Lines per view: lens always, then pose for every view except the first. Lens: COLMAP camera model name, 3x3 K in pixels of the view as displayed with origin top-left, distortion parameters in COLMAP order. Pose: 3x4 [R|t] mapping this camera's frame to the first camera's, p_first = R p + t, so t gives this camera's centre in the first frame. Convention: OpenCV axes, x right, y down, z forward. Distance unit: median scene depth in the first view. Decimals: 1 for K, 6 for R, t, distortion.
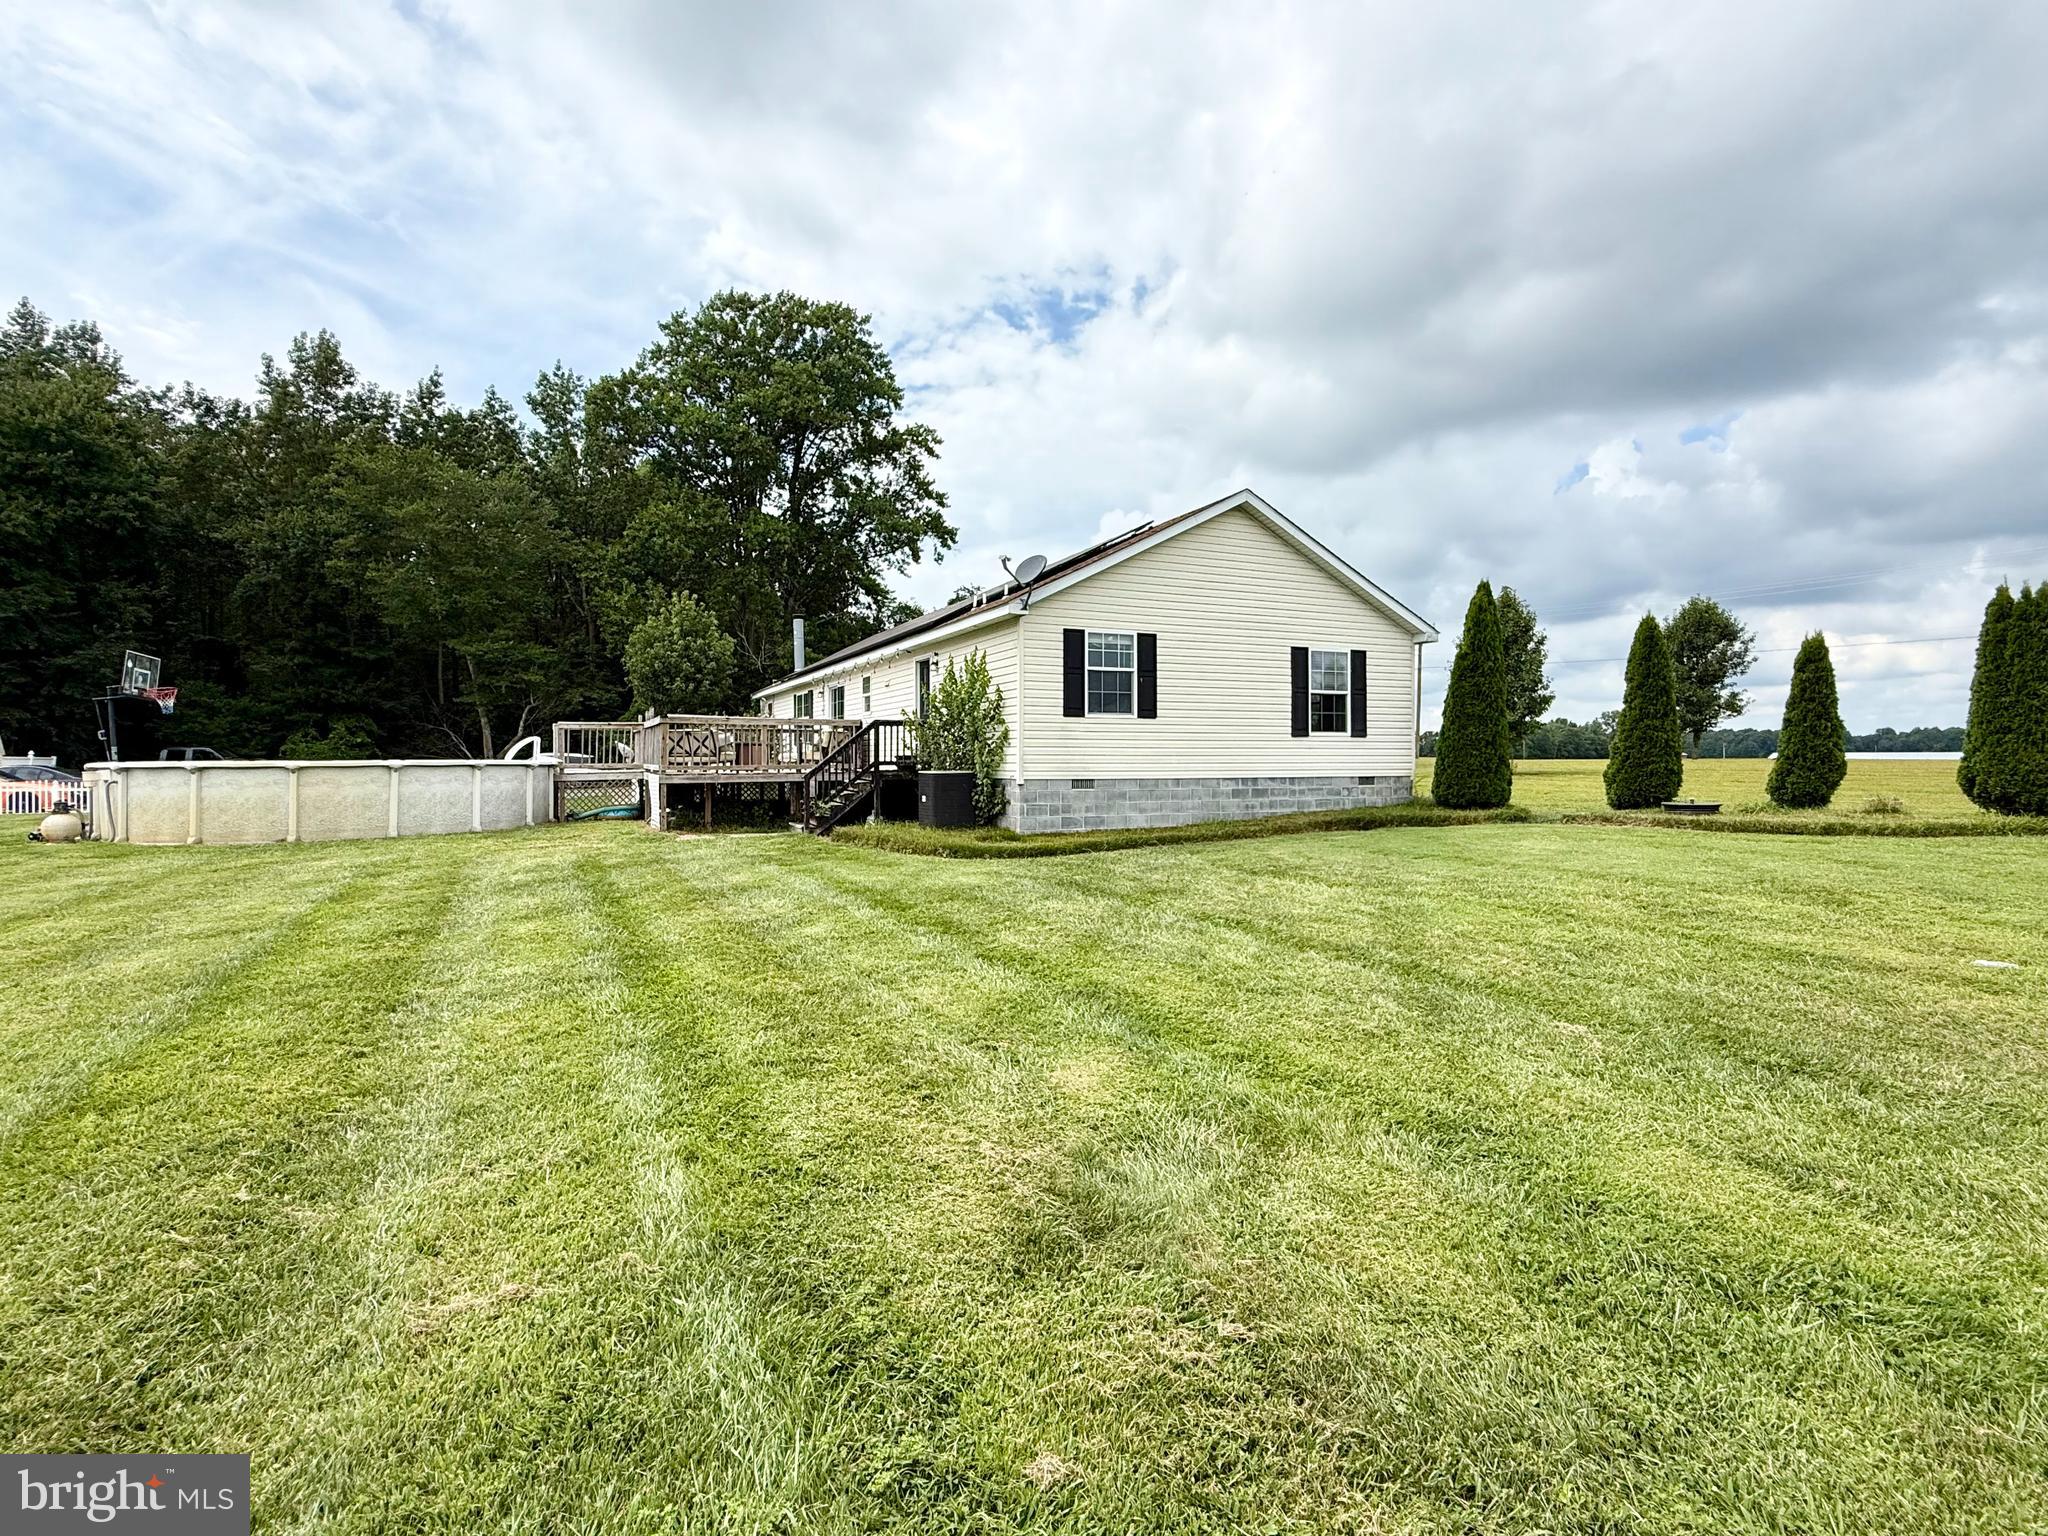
lens RADIAL K [[1029.6, 0, 1027.8], [0, 1029.6, 769.5], [0, 0, 1]] dist [-0.016442, 0.001479]
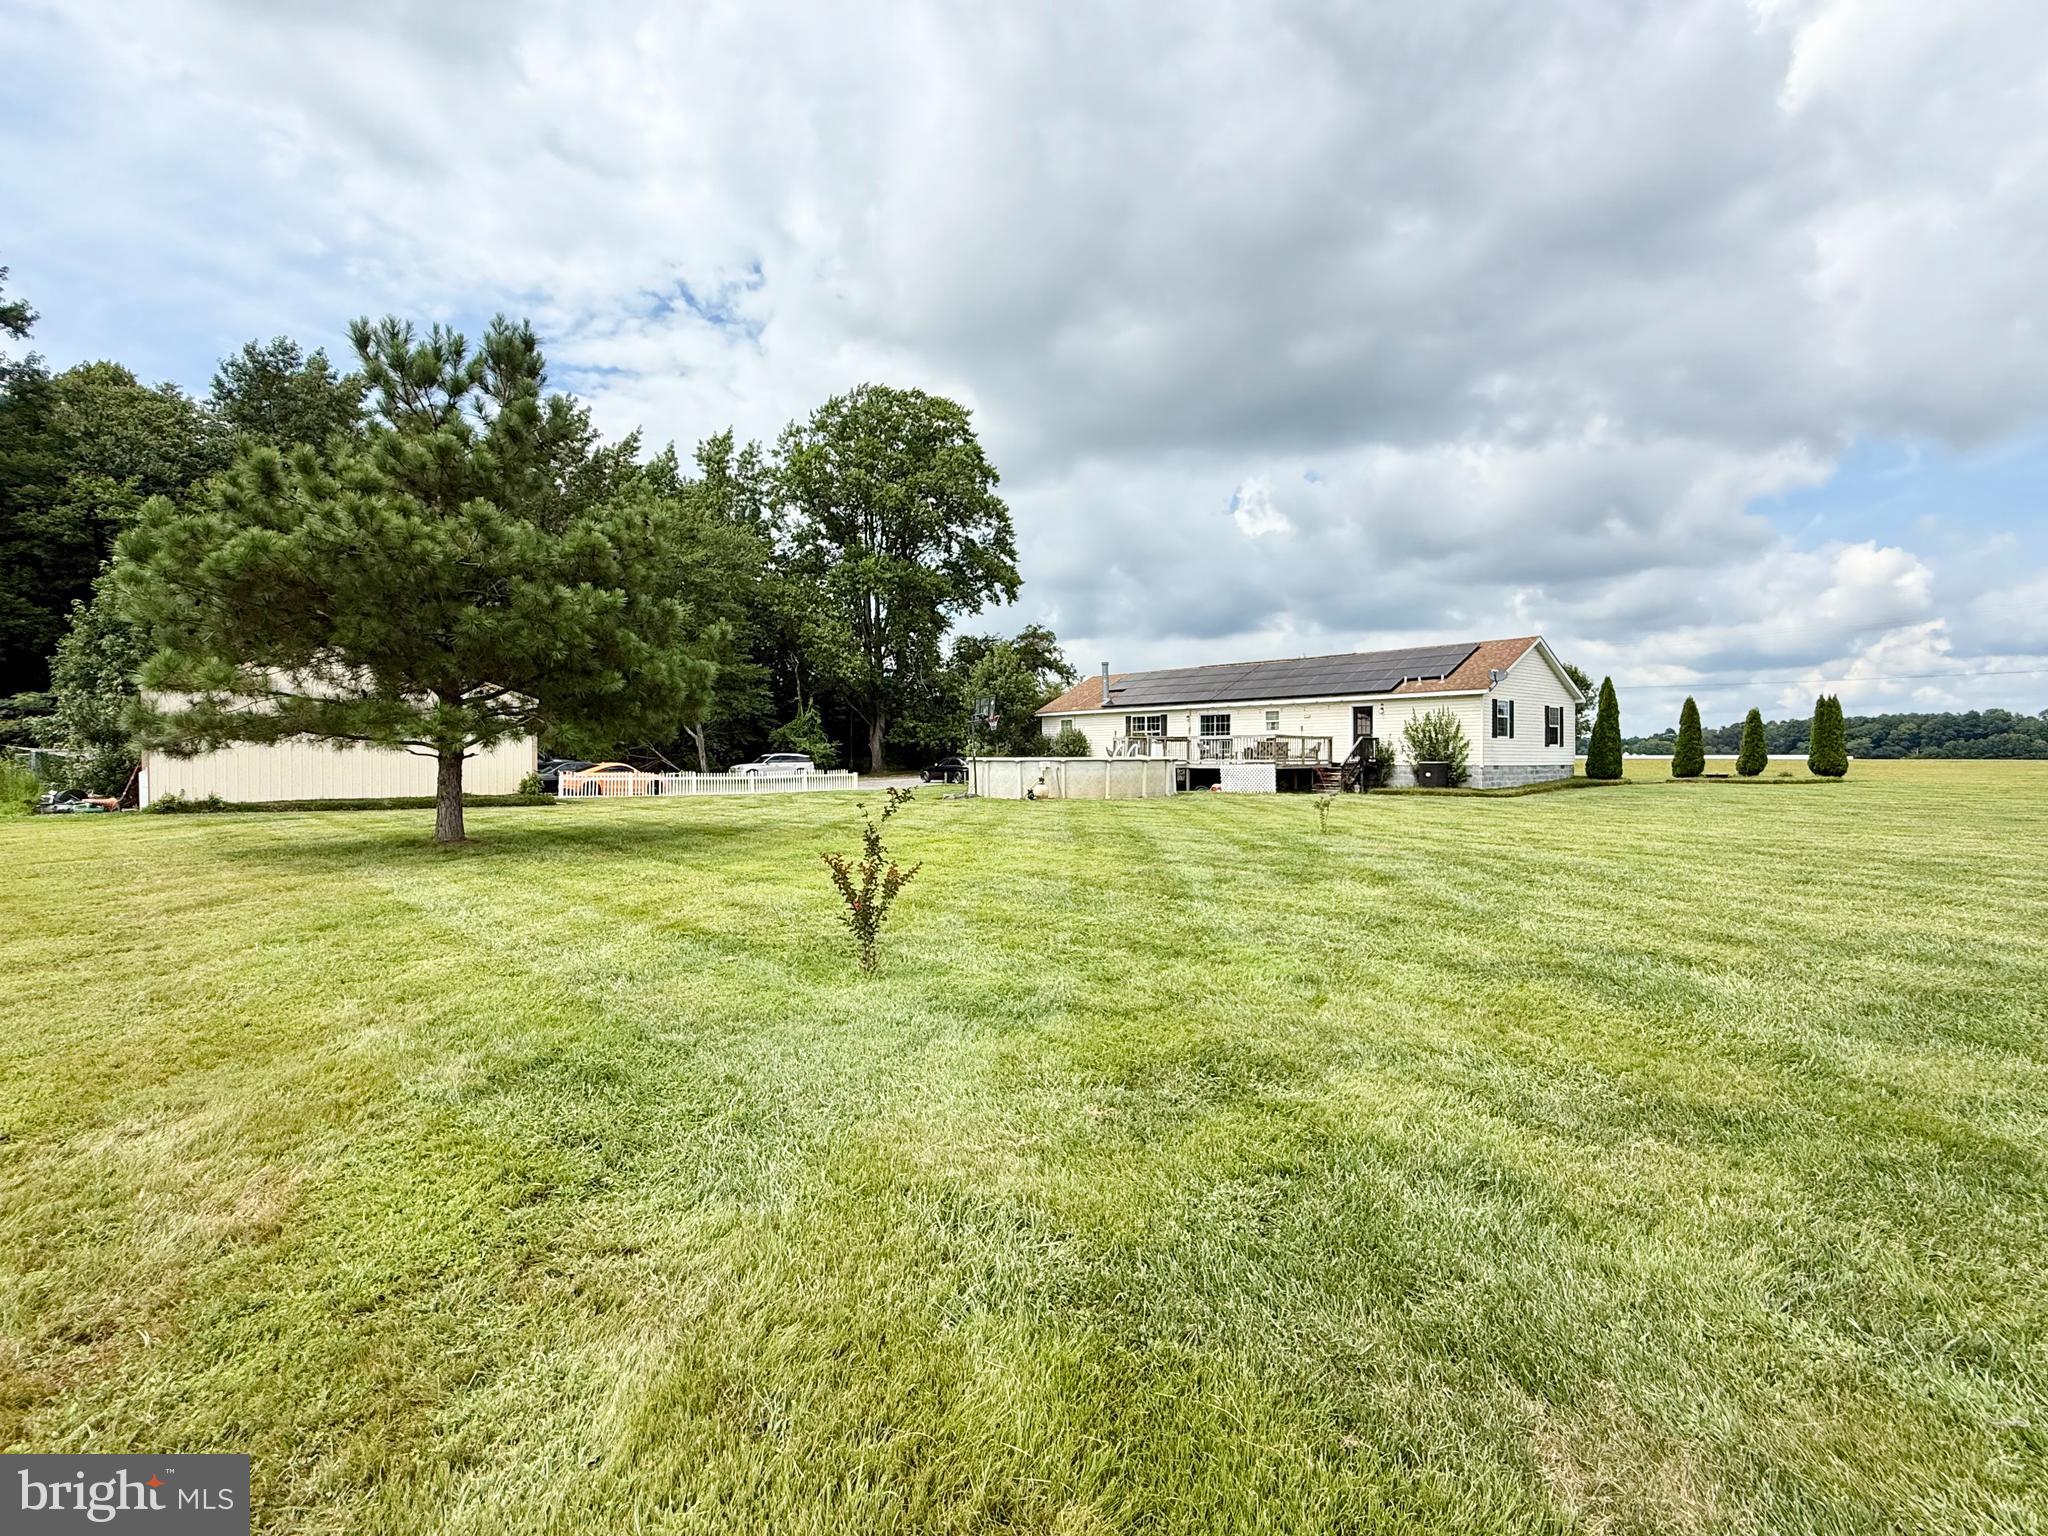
lens RADIAL K [[1029.6, 0, 979.2], [0, 1029.6, 758.5], [0, 0, 1]] dist [-0.016442, 0.001479]
pose [[0.953887, -0.000931, 0.300163, -0.555962], [0.002256, 0.999989, -0.004069, 0.000163], [-0.300156, 0.004559, 0.953879, -0.256010]]
